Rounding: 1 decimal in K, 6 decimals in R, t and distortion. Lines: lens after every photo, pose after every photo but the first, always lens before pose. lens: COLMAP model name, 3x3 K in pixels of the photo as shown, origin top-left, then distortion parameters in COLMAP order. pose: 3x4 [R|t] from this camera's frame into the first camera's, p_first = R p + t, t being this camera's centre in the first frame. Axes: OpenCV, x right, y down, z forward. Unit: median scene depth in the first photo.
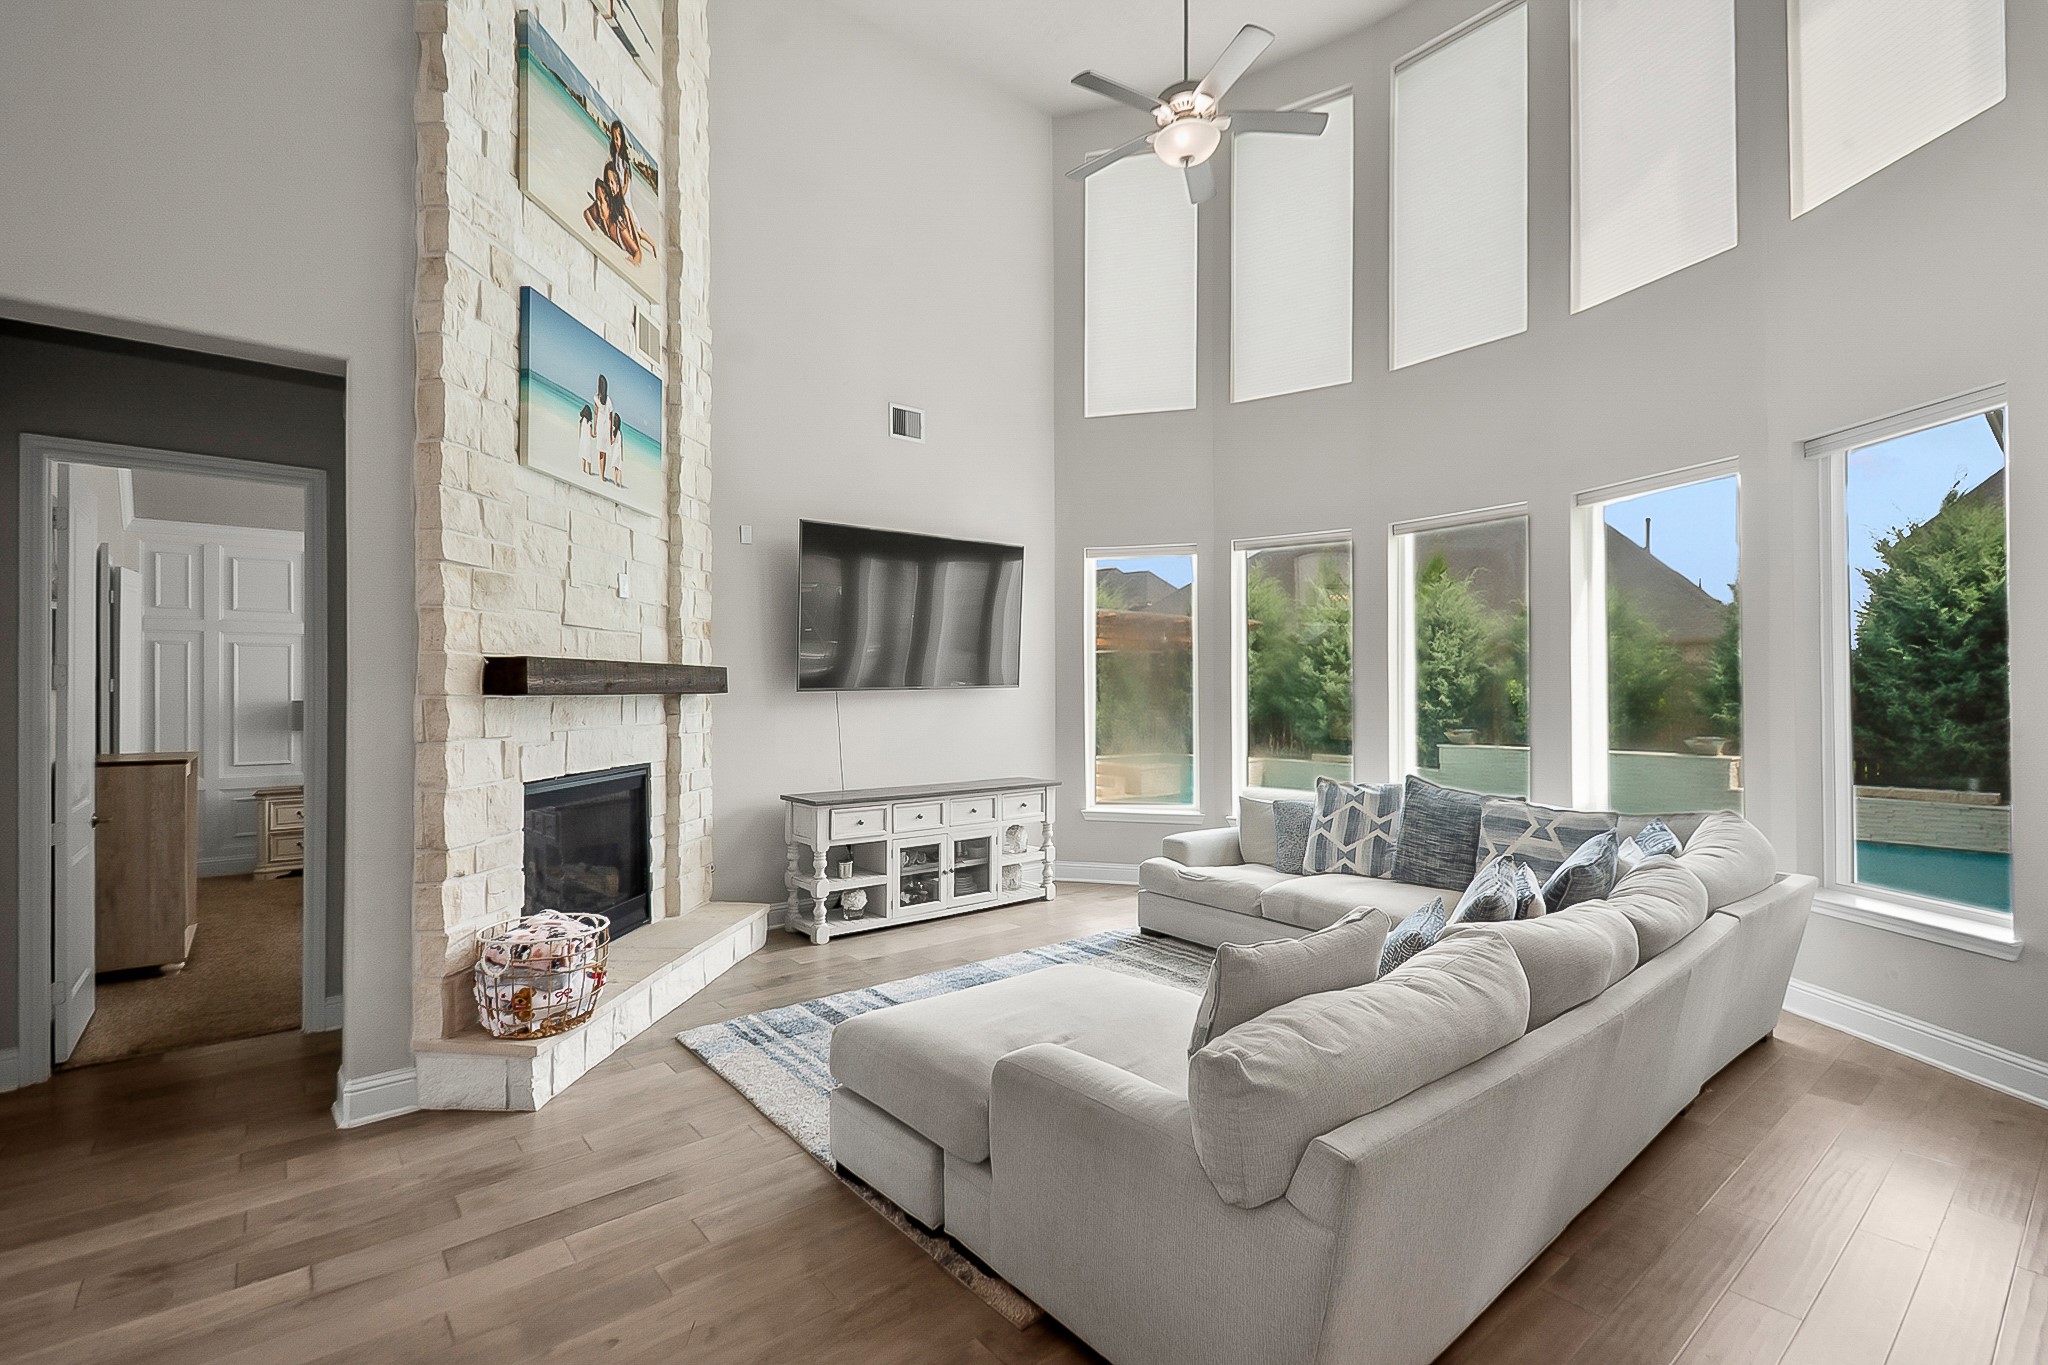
lens RADIAL K [[910.5, 0, 1032.0], [0, 910.5, 689.0], [0, 0, 1]] dist [0.005347, -0.004789]
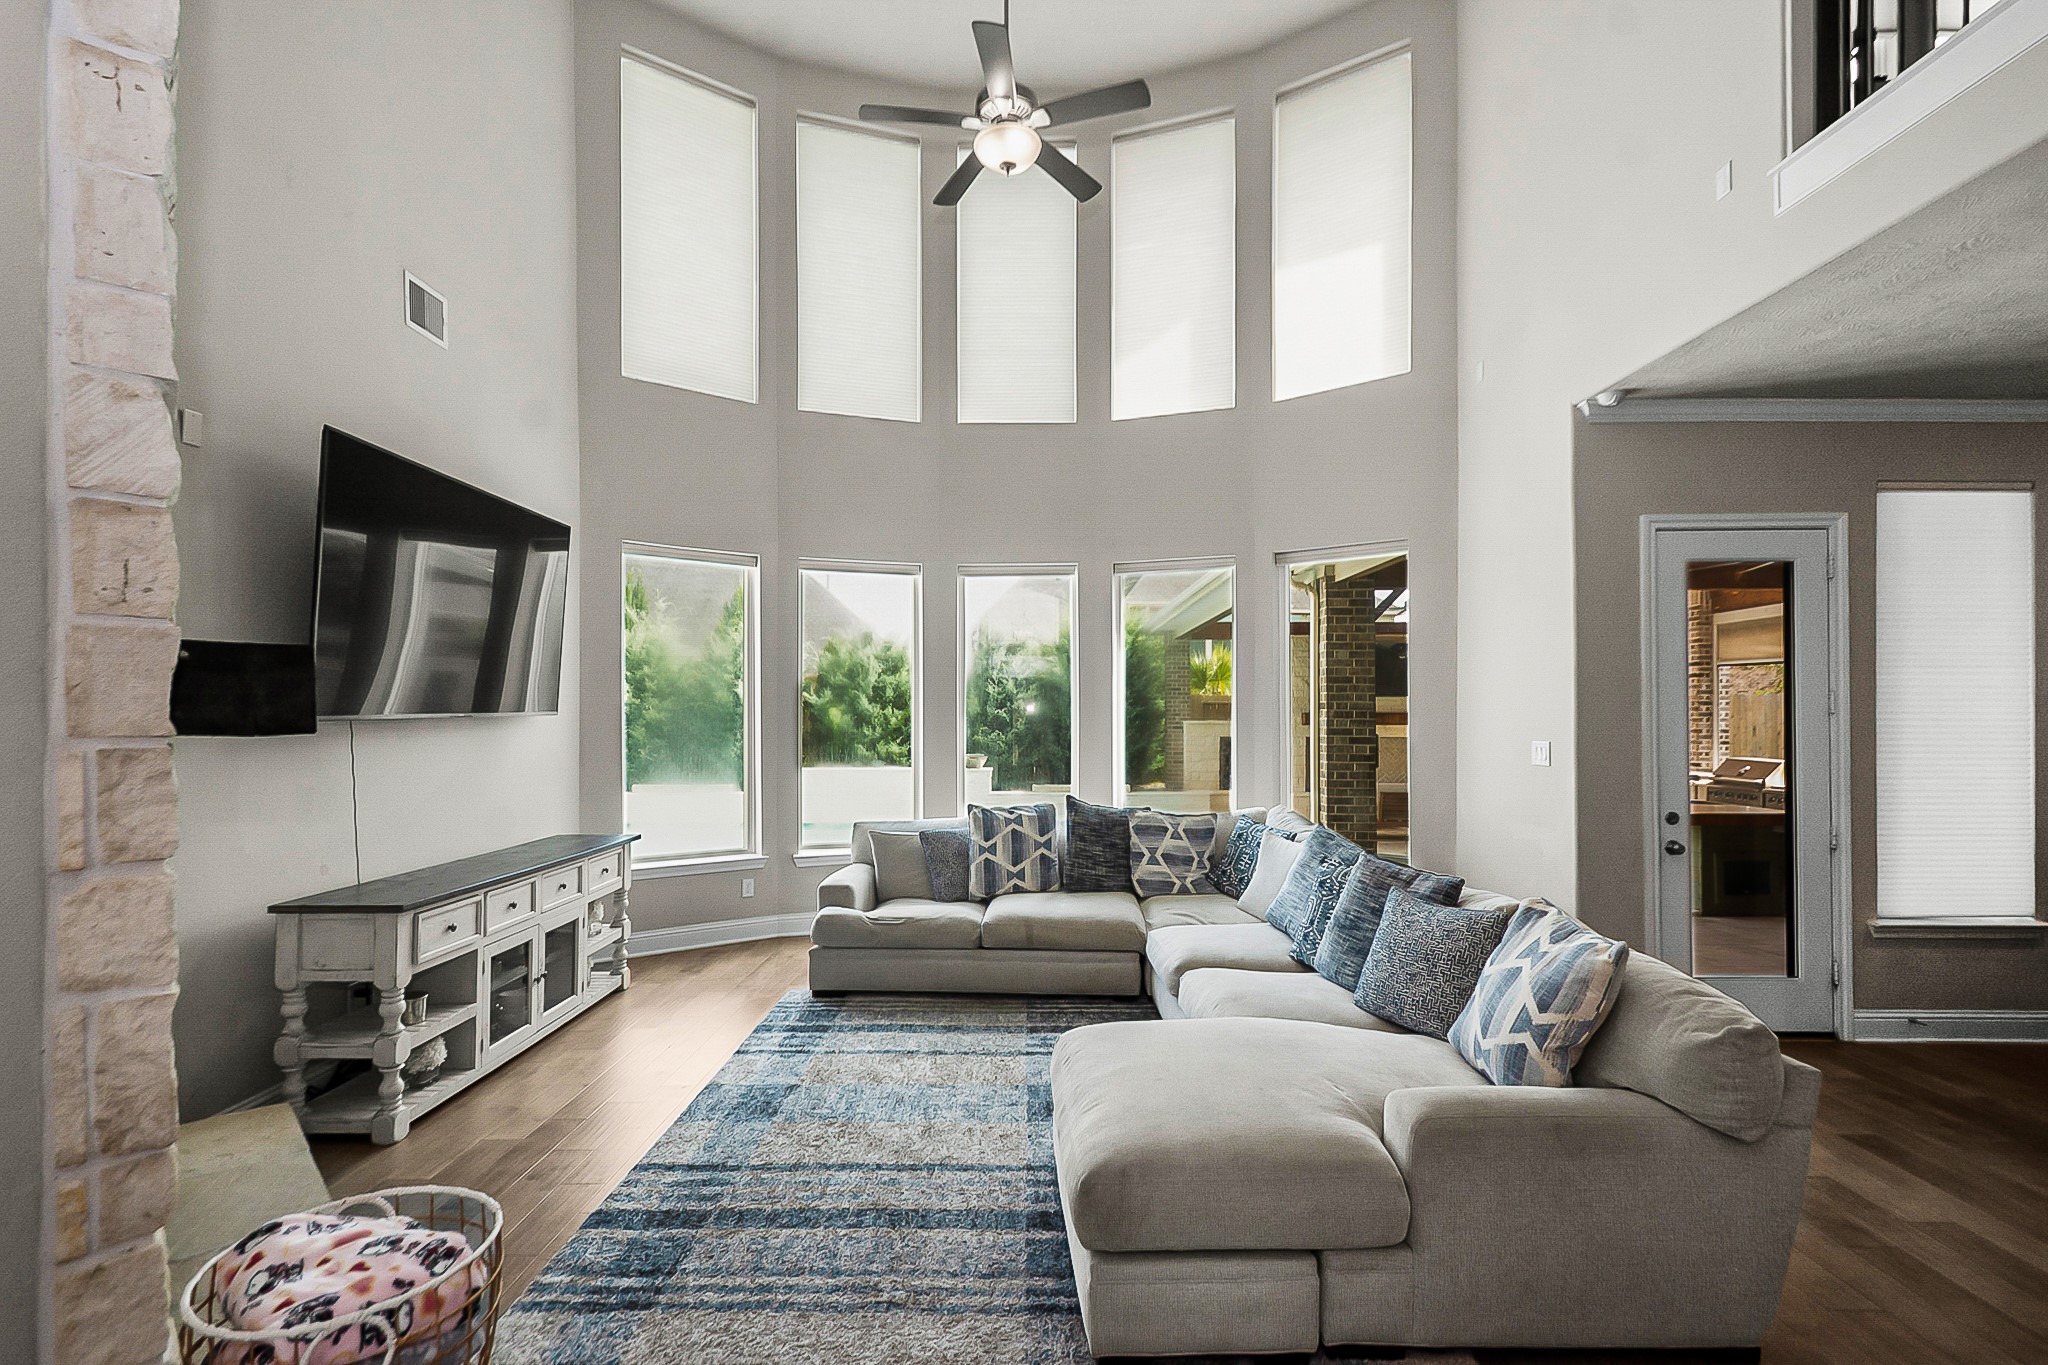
lens RADIAL K [[894.8, 0, 1018.8], [0, 894.8, 722.4], [0, 0, 1]] dist [0.004116, 0.000141]
pose [[0.642834, -0.000811, 0.766005, -0.436910], [-0.003608, 0.999985, 0.004087, -0.000268], [-0.765997, -0.005391, 0.642821, 0.315498]]
